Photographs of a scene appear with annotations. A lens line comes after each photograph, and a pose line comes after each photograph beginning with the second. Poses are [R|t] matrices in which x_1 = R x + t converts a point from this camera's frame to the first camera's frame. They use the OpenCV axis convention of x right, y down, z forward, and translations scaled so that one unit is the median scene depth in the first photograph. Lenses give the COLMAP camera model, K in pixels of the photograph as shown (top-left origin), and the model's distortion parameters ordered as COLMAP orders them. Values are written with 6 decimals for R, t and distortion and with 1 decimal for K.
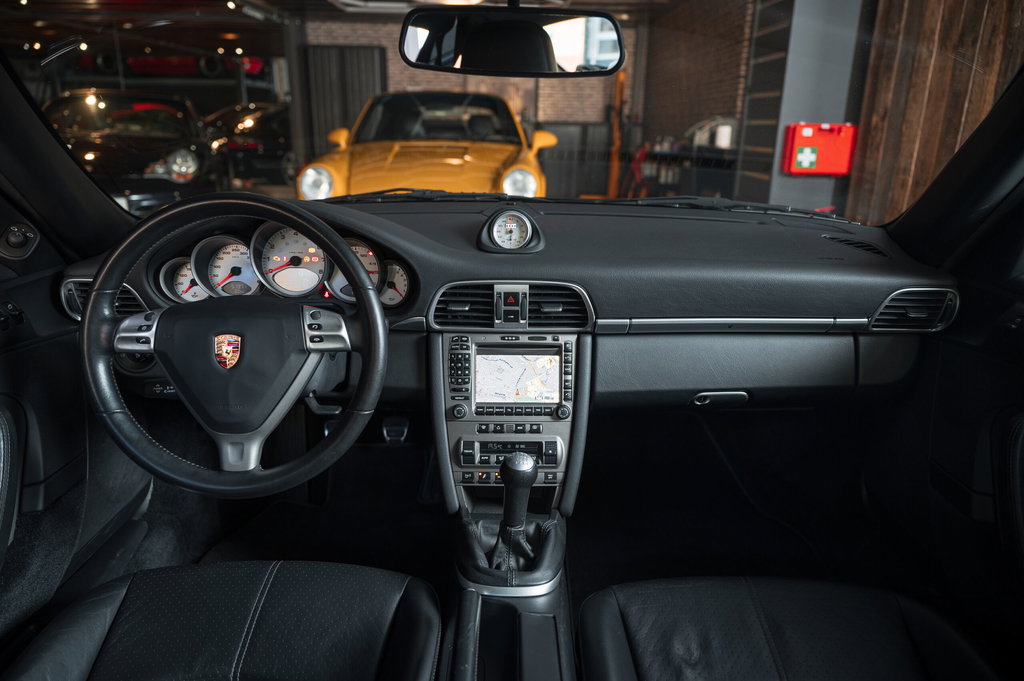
lens RADIAL K [[680.3, 0, 512.0], [0, 680.3, 340.5], [0, 0, 1]] dist [0.005633, 0.000089]
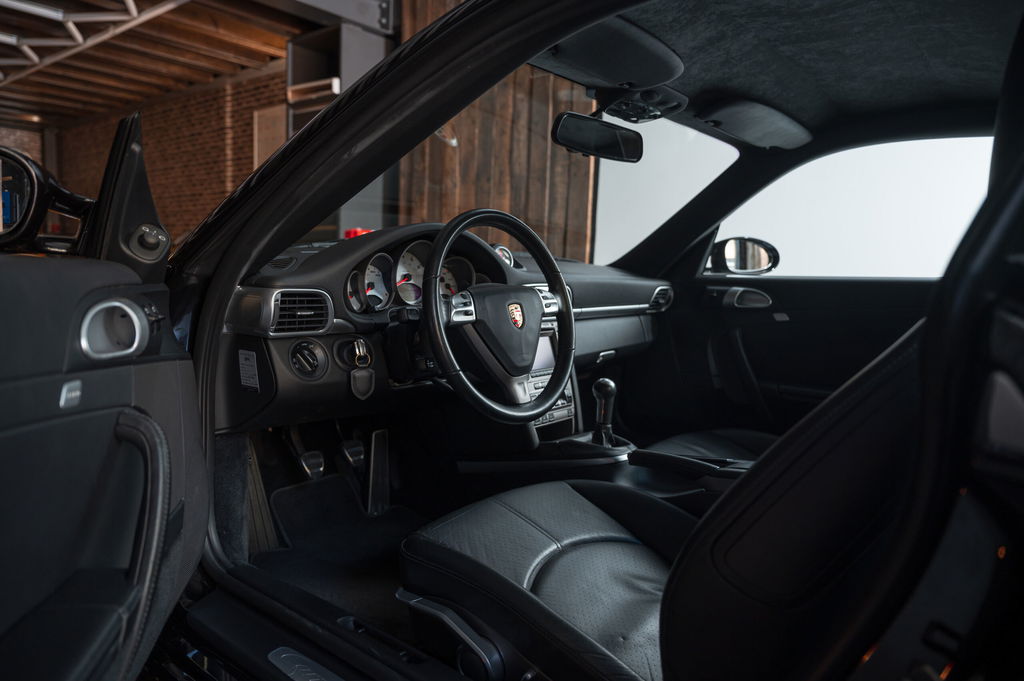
lens RADIAL K [[701.3, 0, 512.0], [0, 701.3, 340.5], [0, 0, 1]] dist [0.018582, -0.000478]
pose [[0.627137, -0.072749, 0.775504, -1.171481], [0.215624, 0.972934, -0.083102, 0.139001], [-0.748469, 0.219334, 0.625849, 0.068114]]
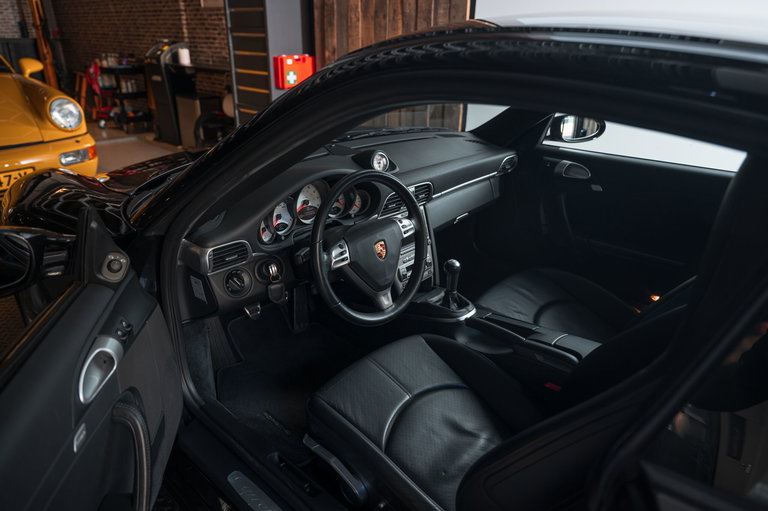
lens RADIAL K [[526.5, 0, 384.0], [0, 526.5, 255.5], [0, 0, 1]] dist [0.005282, -0.001423]
pose [[0.673369, -0.303917, 0.673950, -1.086128], [0.224913, 0.952601, 0.204855, -0.212301], [-0.704264, 0.013638, 0.709807, -0.078834]]
